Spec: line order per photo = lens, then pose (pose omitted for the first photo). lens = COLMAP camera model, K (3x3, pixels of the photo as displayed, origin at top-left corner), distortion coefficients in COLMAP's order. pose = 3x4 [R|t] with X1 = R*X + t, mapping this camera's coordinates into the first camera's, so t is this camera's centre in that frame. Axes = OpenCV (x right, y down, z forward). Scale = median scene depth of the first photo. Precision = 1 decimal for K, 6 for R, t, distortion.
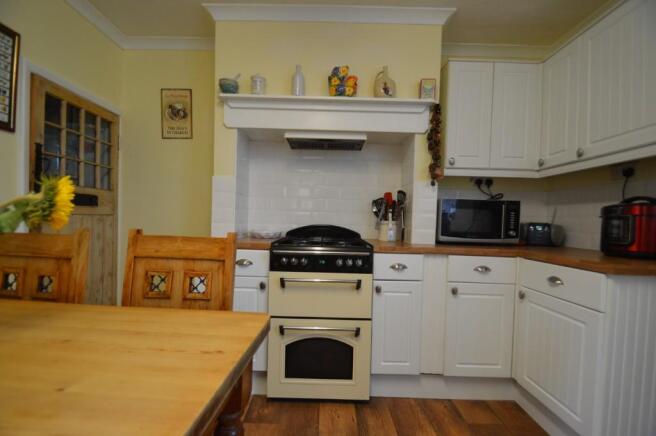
lens RADIAL K [[288.5, 0, 328.6], [0, 288.5, 220.7], [0, 0, 1]] dist [0.000116, -0.006312]
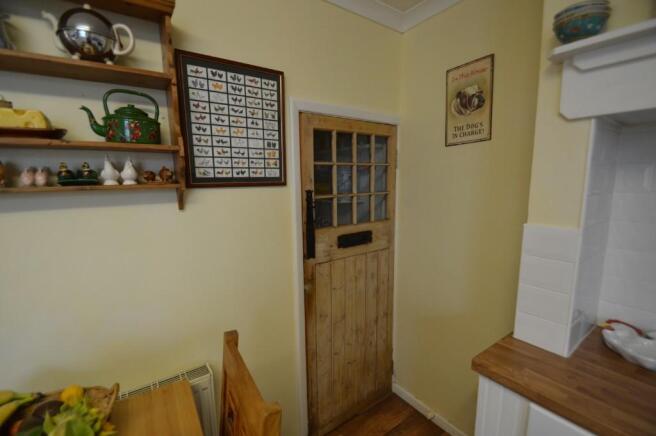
lens RADIAL K [[288.5, 0, 327.7], [0, 288.5, 221.3], [0, 0, 1]] dist [0.000116, -0.006312]
pose [[0.569406, 0.089721, -0.817146, -0.169124], [0.013396, 0.992881, 0.118351, -0.206083], [0.821948, -0.078336, 0.564150, 0.390375]]
